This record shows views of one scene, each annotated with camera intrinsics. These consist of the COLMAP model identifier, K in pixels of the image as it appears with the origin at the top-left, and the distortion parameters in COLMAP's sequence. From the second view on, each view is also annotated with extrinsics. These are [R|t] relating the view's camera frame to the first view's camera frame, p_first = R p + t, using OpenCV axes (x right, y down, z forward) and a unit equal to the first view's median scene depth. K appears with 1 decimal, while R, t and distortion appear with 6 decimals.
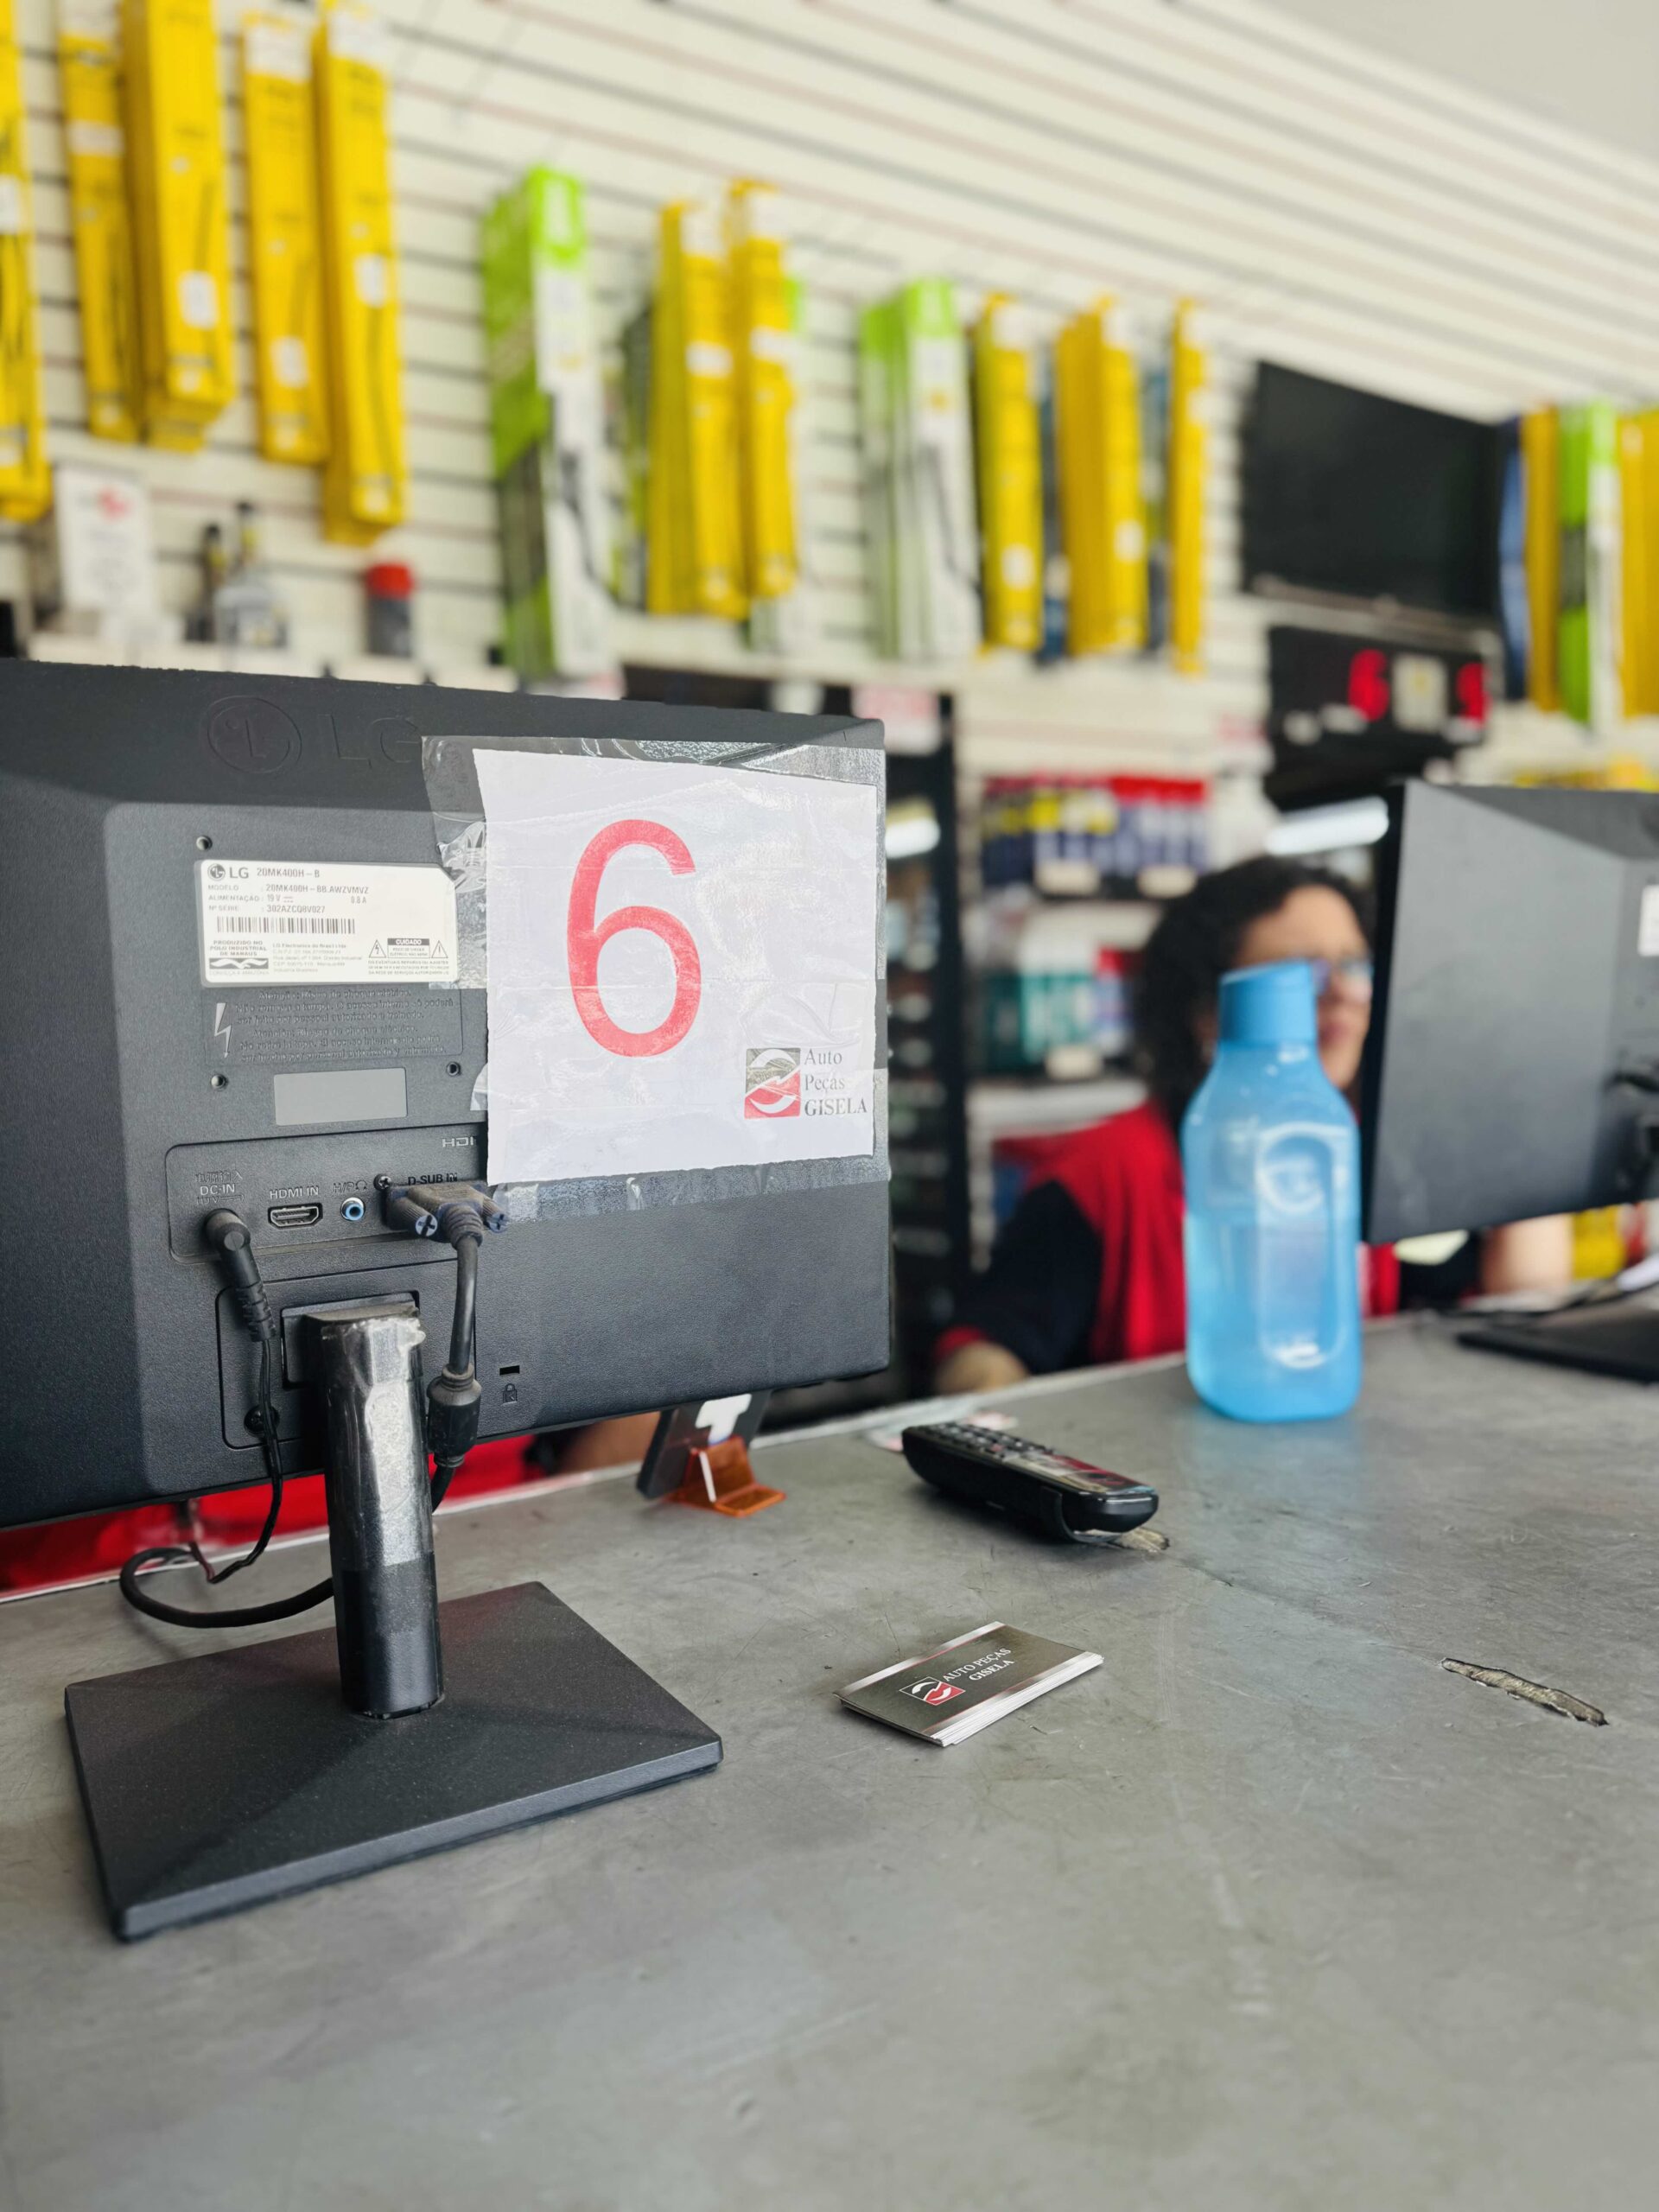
lens RADIAL K [[1549.0, 0, 939.8], [0, 1549.0, 1077.3], [0, 0, 1]] dist [0.112167, -0.122131]
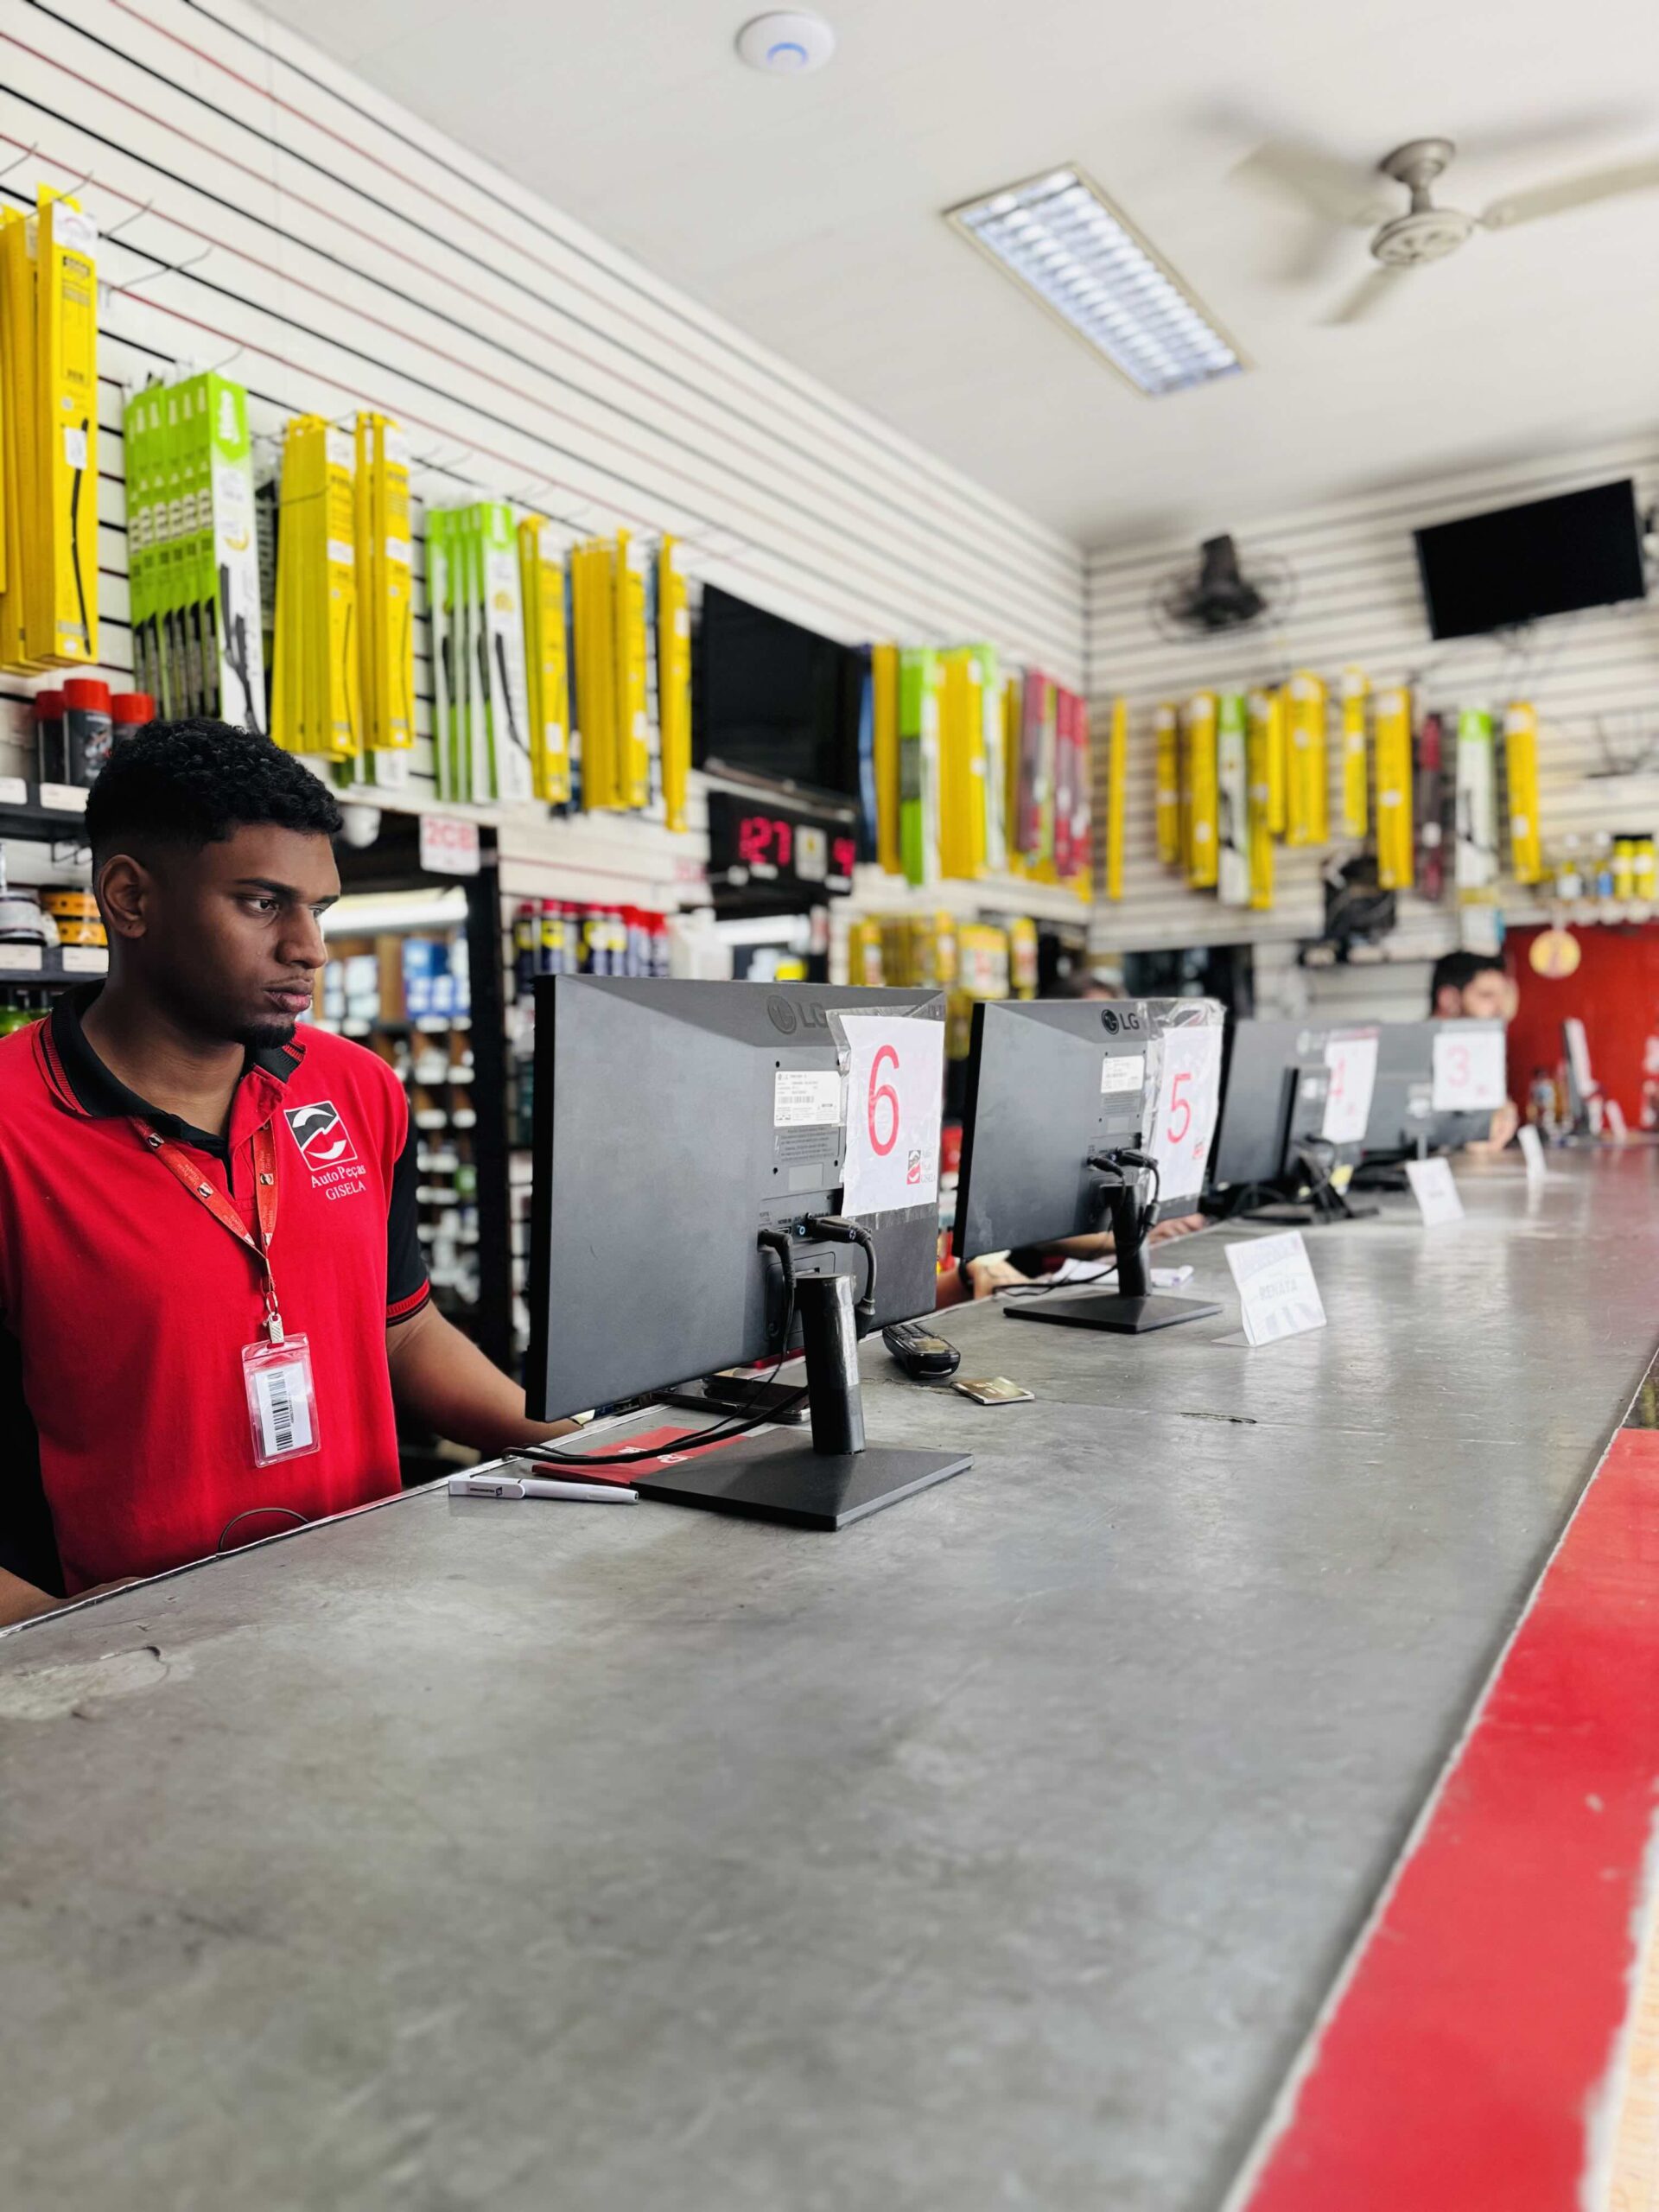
lens RADIAL K [[1550.6, 0, 820.4], [0, 1550.6, 1116.4], [0, 0, 1]] dist [0.118399, -0.115968]
pose [[0.908720, 0.013231, 0.417196, -0.274470], [-0.006911, 0.999837, -0.016657, -0.007868], [-0.417348, 0.012253, 0.908664, -0.207656]]
